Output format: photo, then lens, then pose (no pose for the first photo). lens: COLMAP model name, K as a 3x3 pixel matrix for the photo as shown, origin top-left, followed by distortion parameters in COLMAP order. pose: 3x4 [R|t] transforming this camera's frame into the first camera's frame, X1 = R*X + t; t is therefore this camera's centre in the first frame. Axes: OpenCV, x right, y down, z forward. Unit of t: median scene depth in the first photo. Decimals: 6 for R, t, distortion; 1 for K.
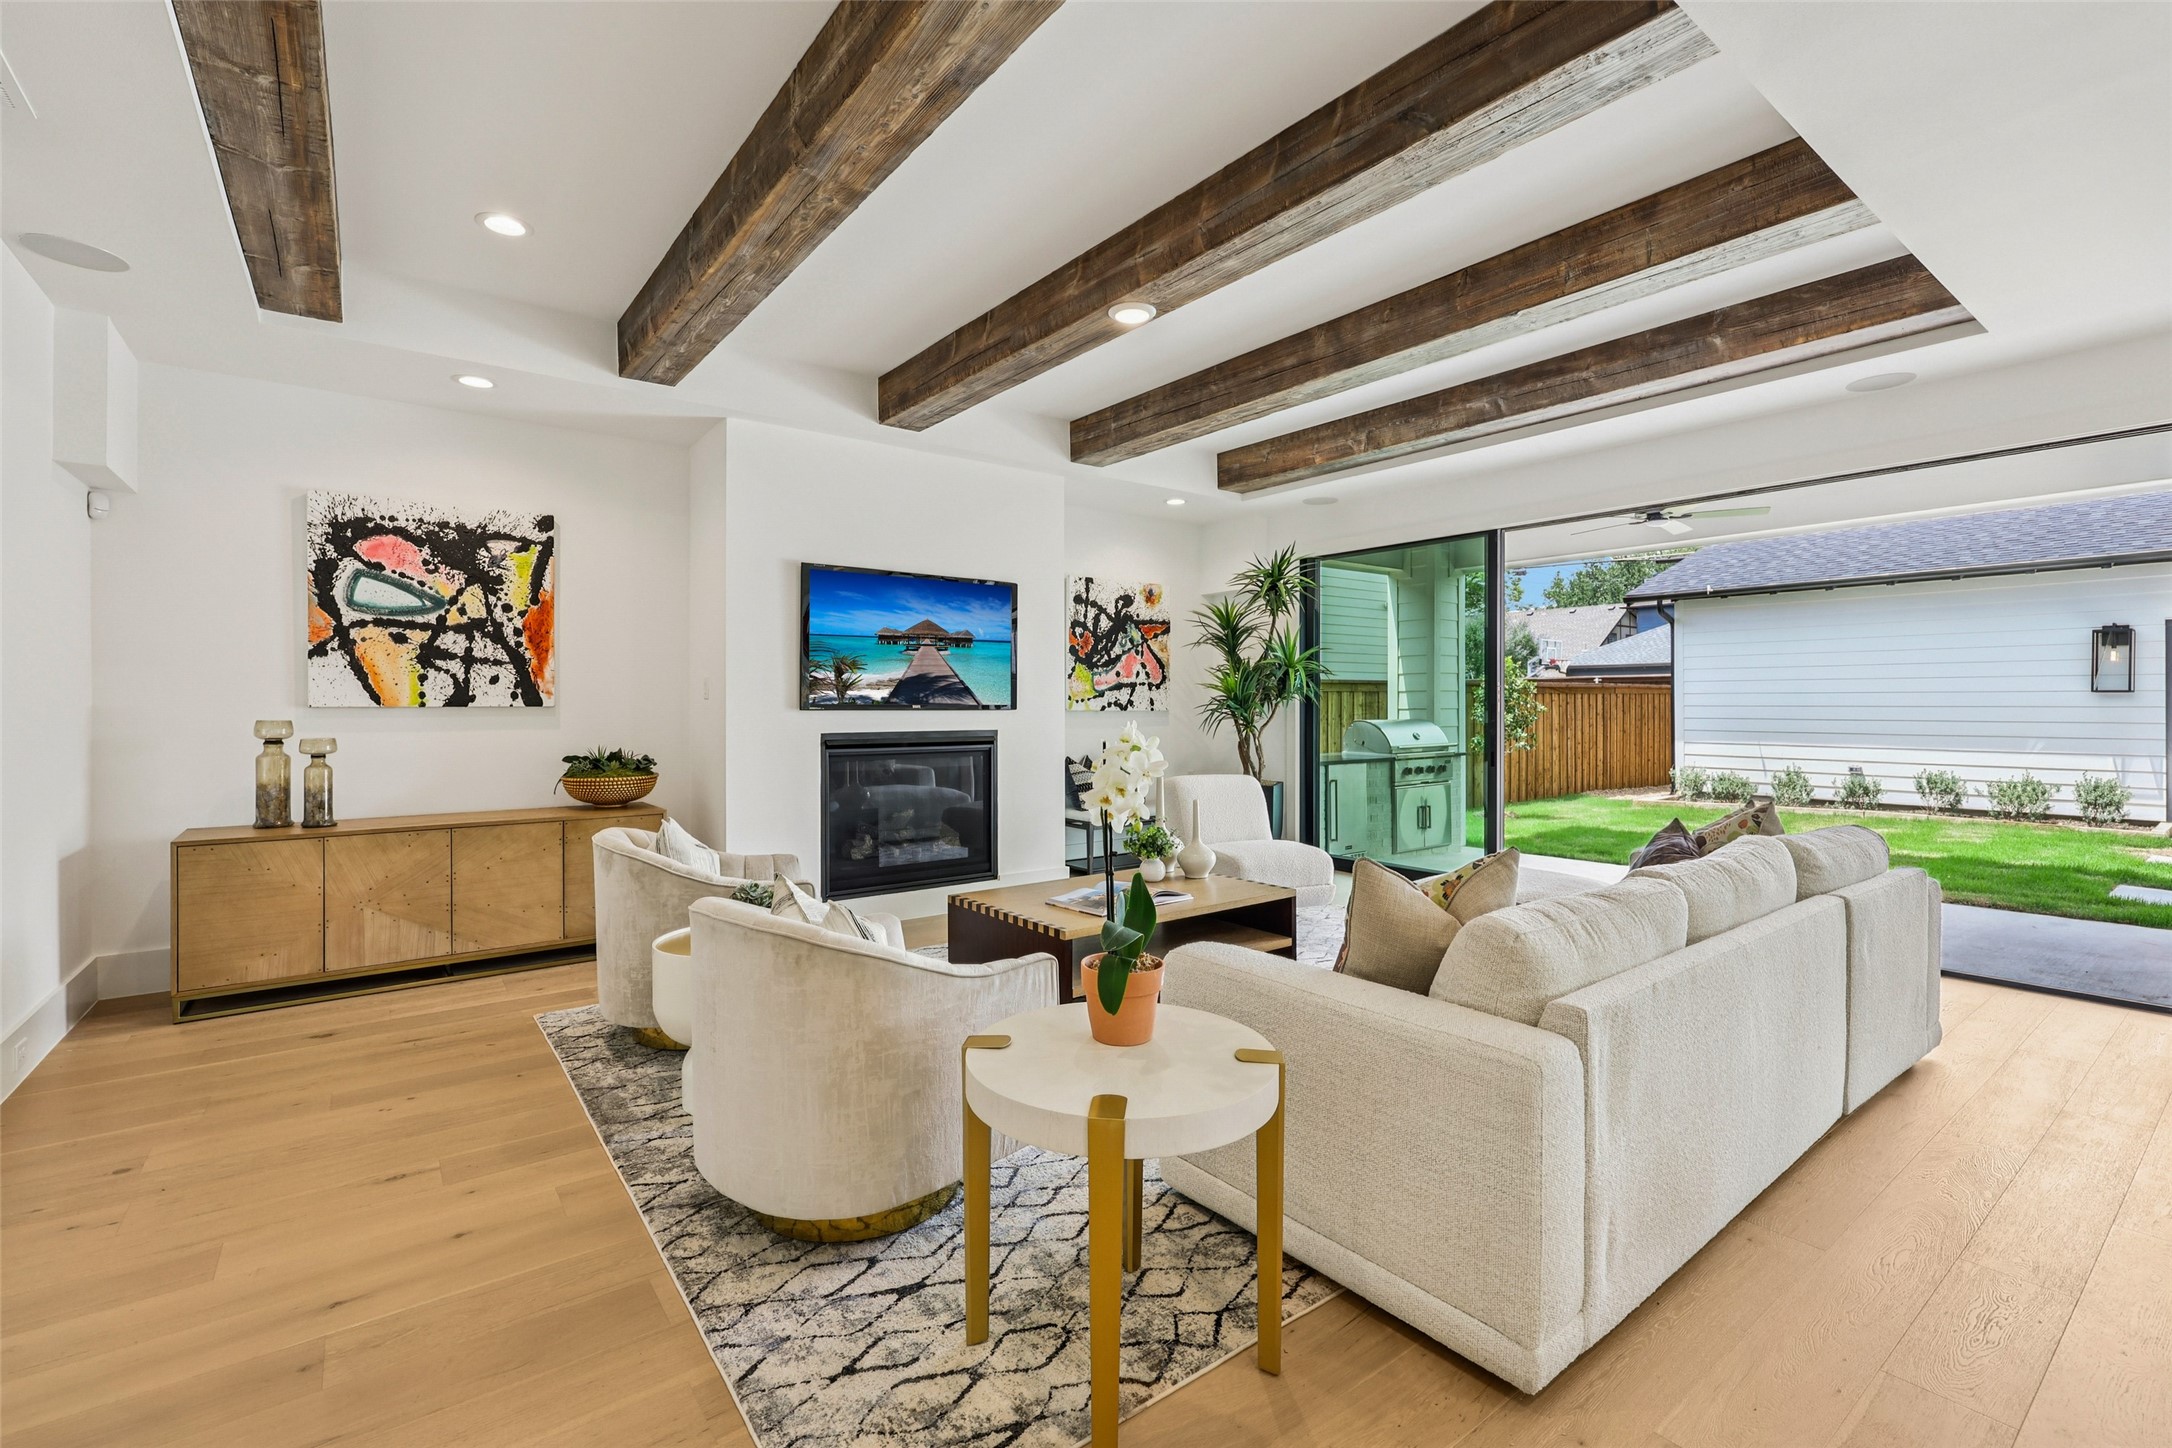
lens RADIAL K [[954.1, 0, 1093.0], [0, 954.1, 708.7], [0, 0, 1]] dist [0.001005, 0.000021]
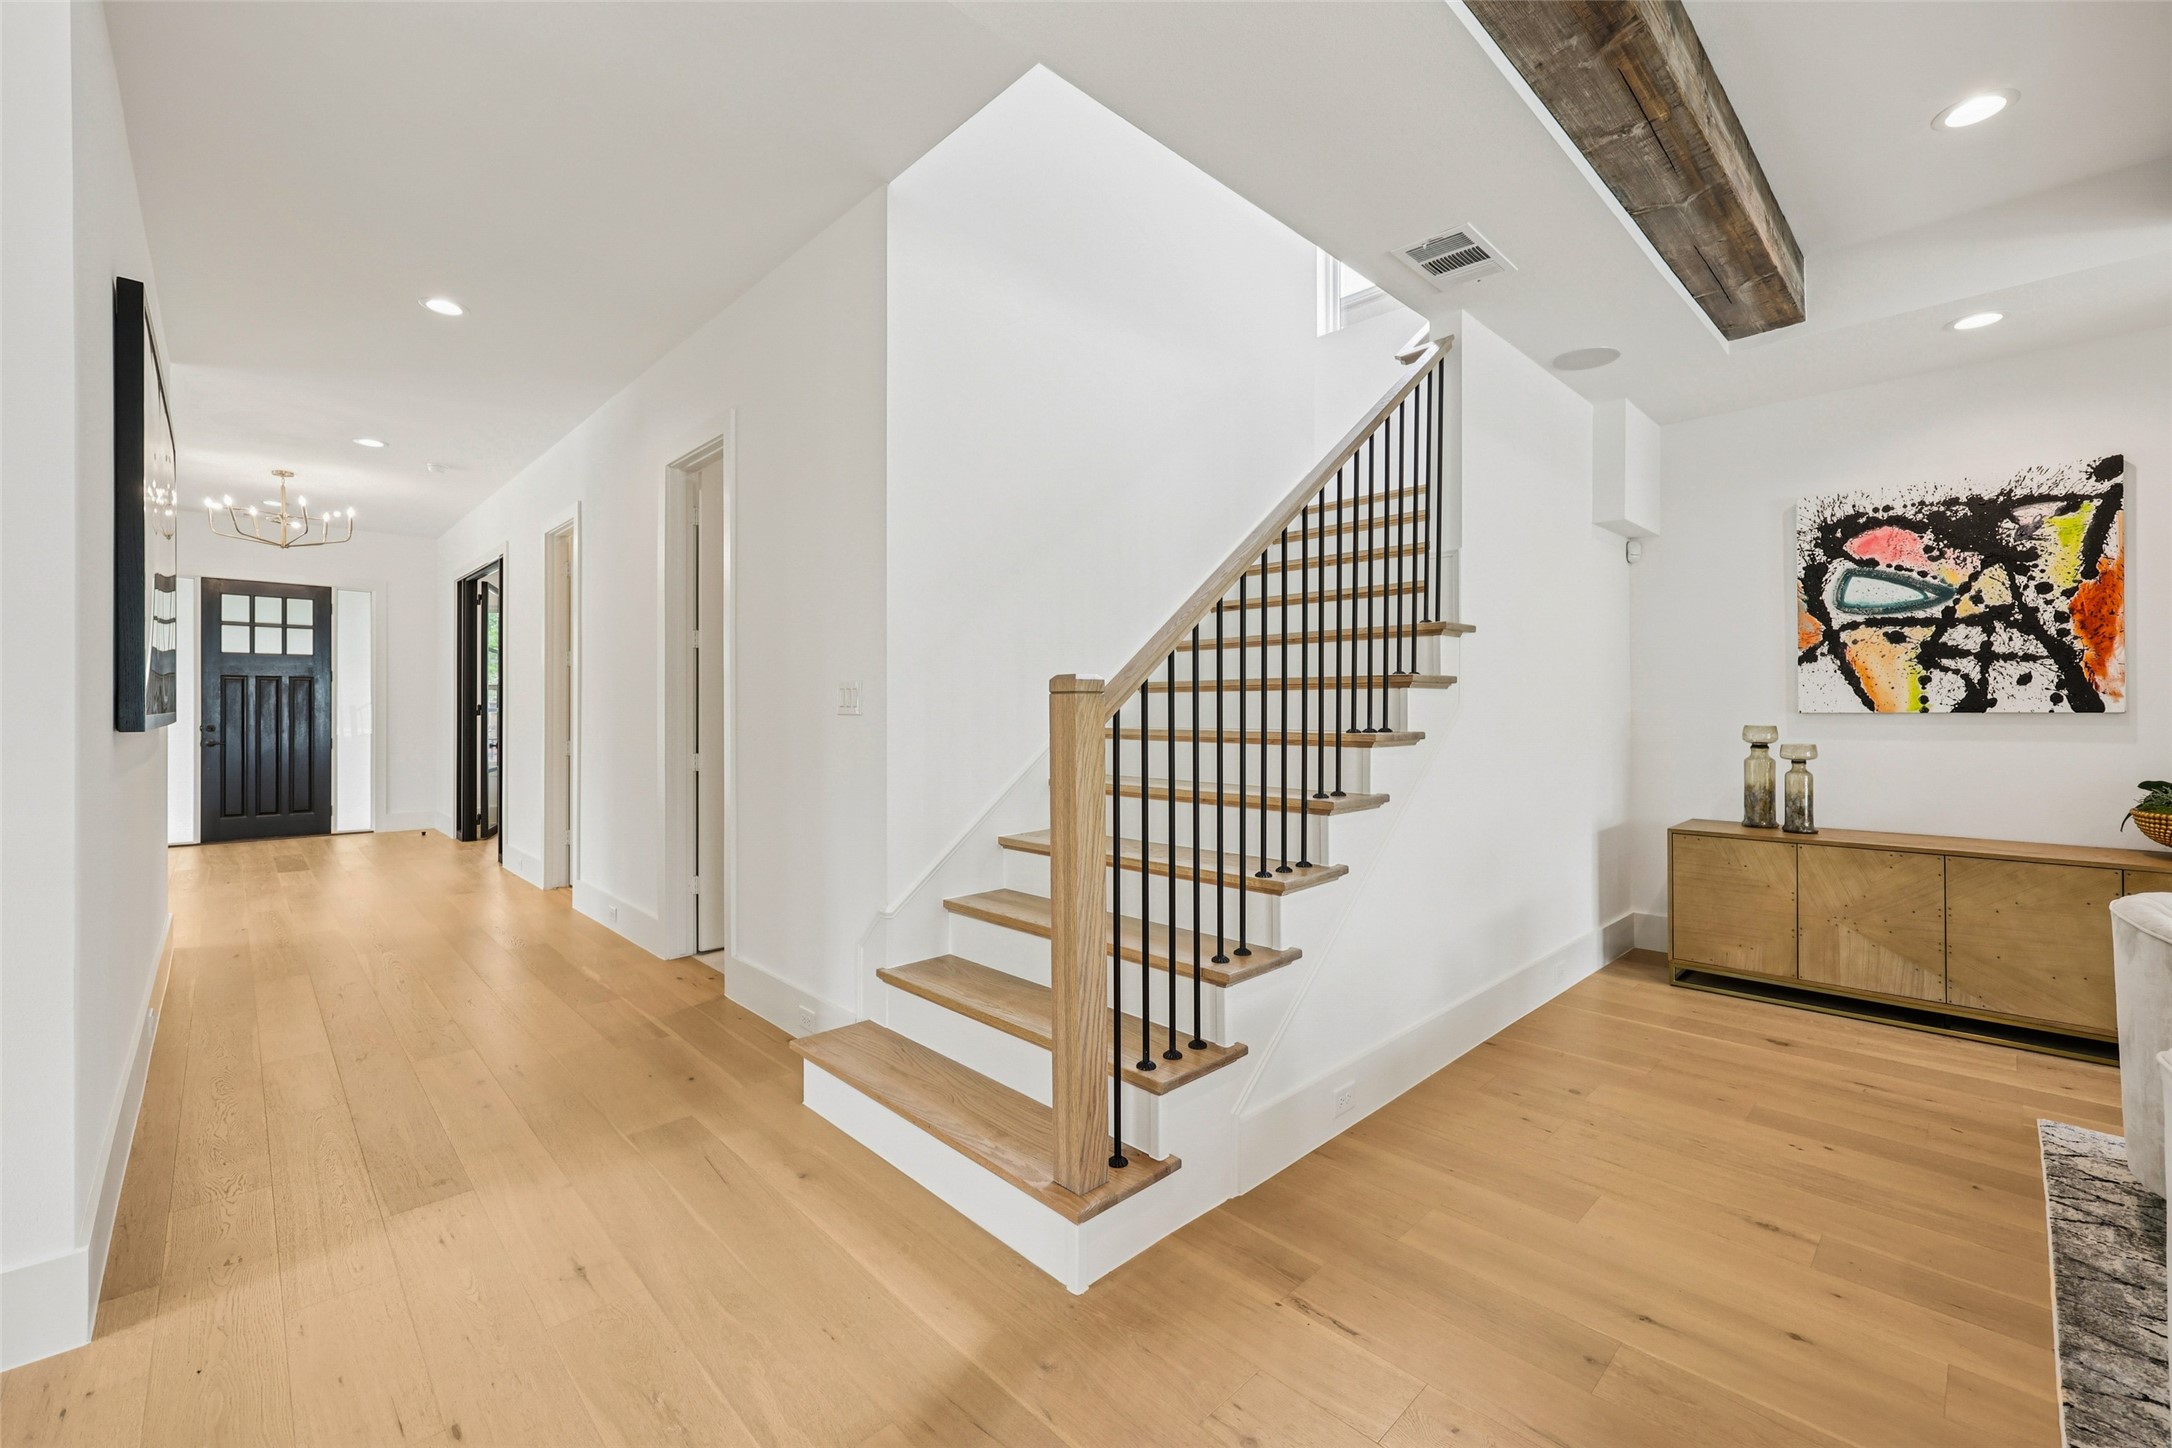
lens RADIAL K [[886.3, 0, 1092.2], [0, 886.3, 707.1], [0, 0, 1]] dist [0.000083, -0.000005]
pose [[0.119927, -0.005109, -0.992770, 0.021893], [-0.001985, 0.999984, -0.005386, -0.001314], [0.992781, 0.002617, 0.119915, 0.134391]]
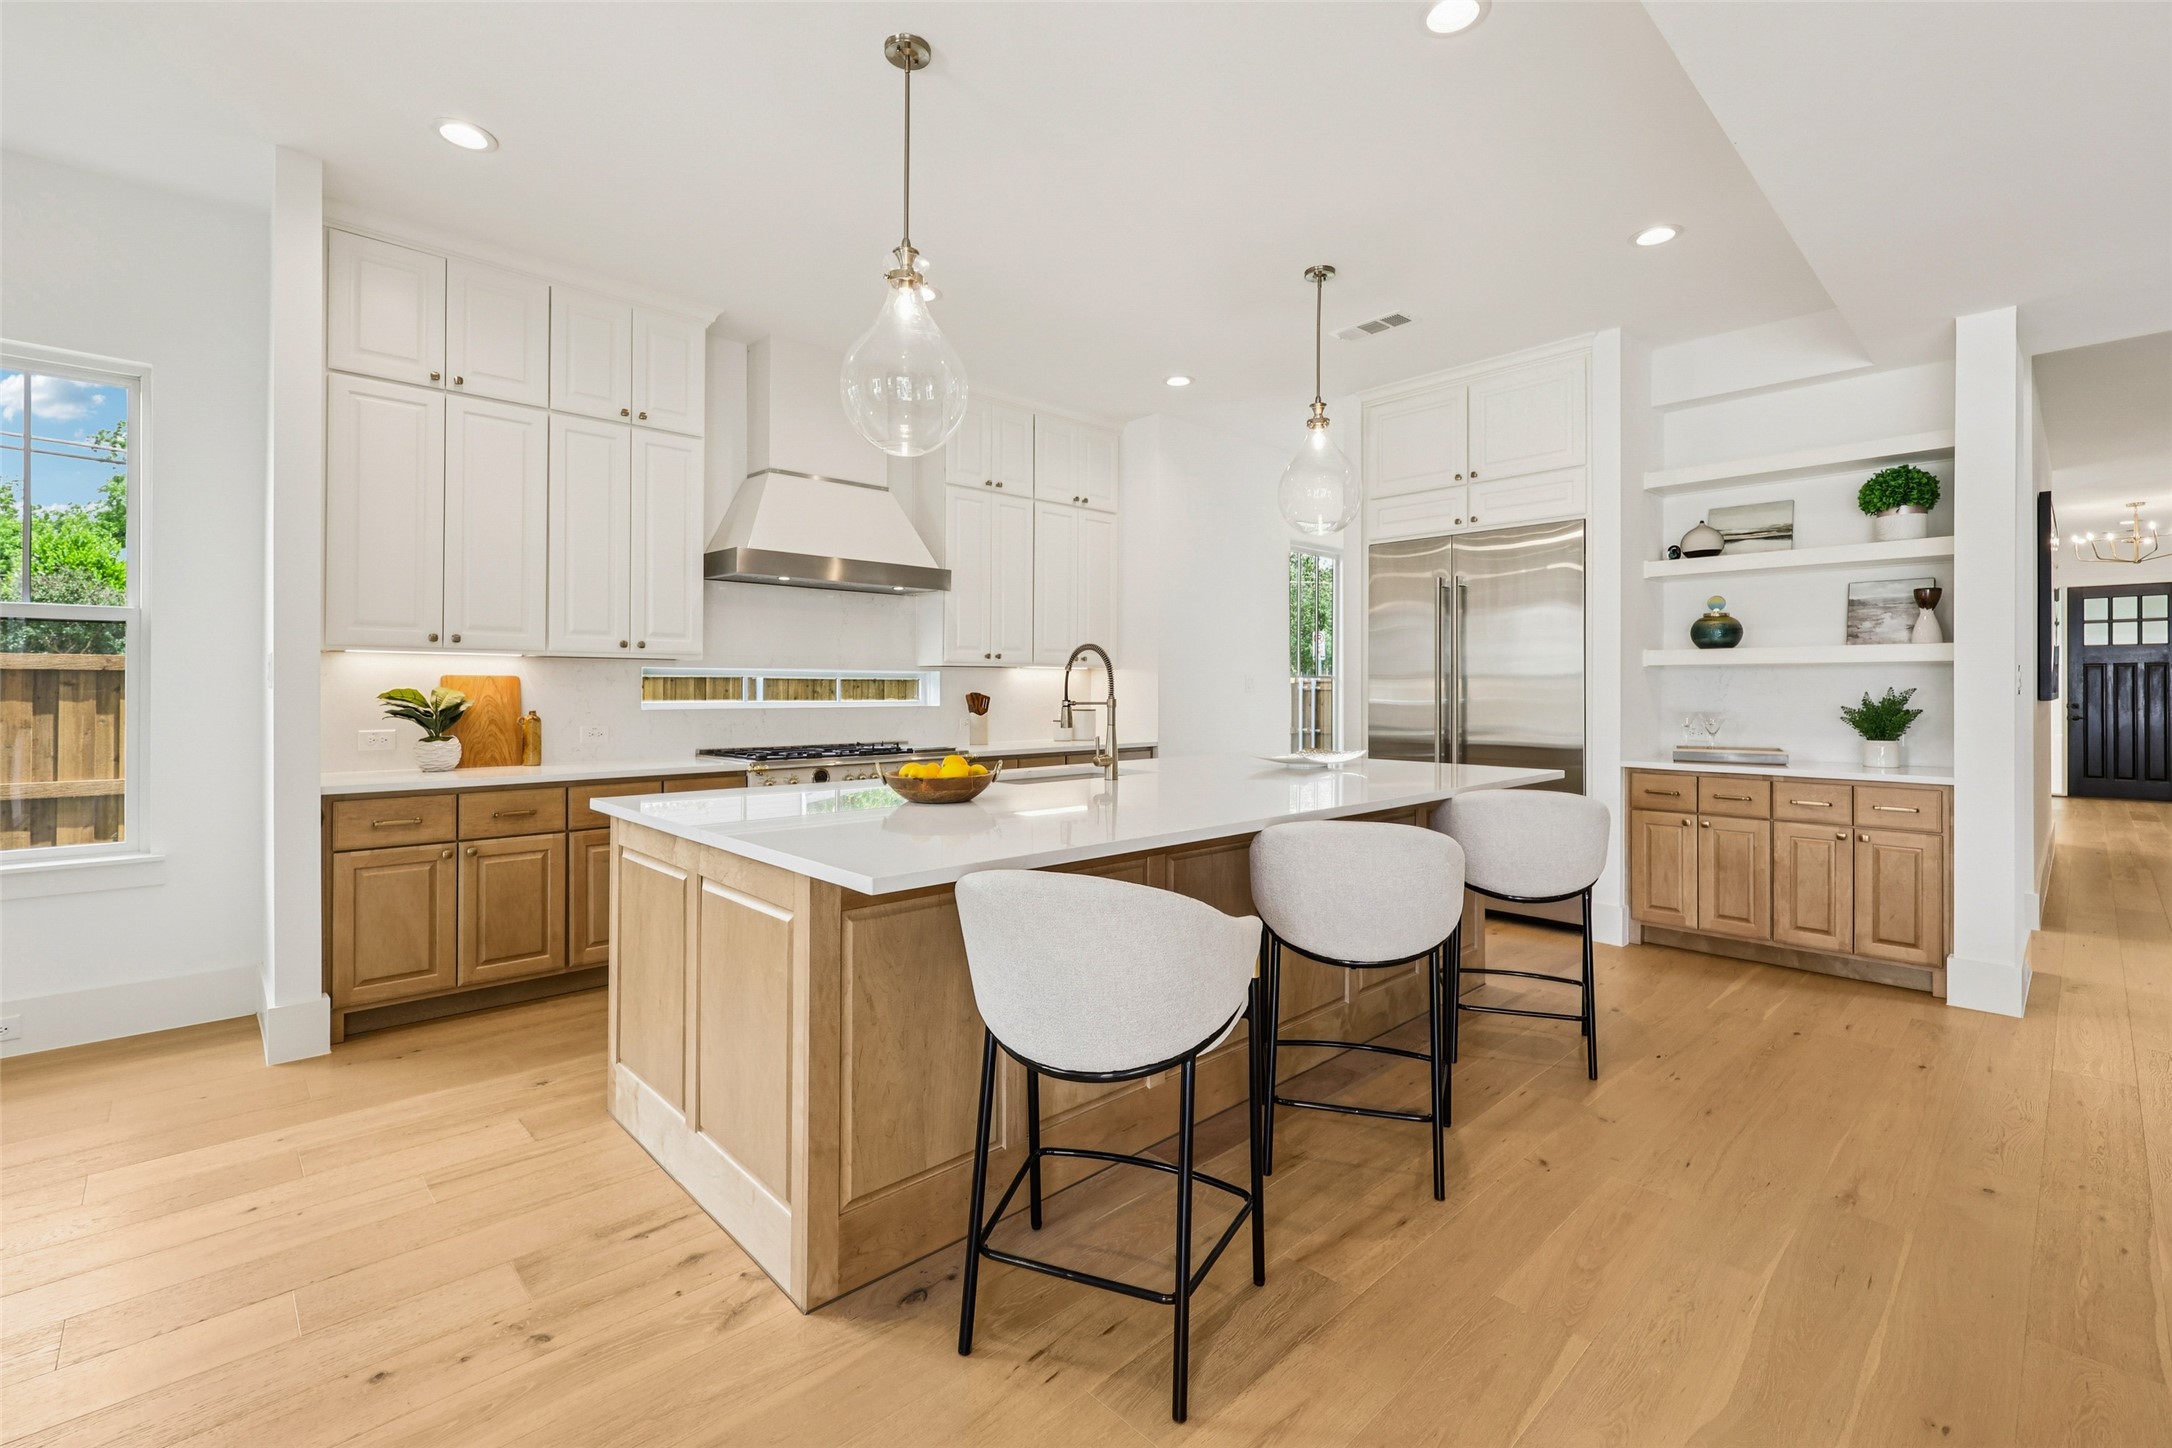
lens RADIAL K [[934.0, 0, 1082.7], [0, 934.0, 691.6], [0, 0, 1]] dist [0.000395, -0.000345]
pose [[-0.995297, -0.002278, -0.096845, 0.763905], [-0.002576, 0.999992, 0.002945, -0.001813], [0.096838, 0.003180, -0.995295, 0.694440]]
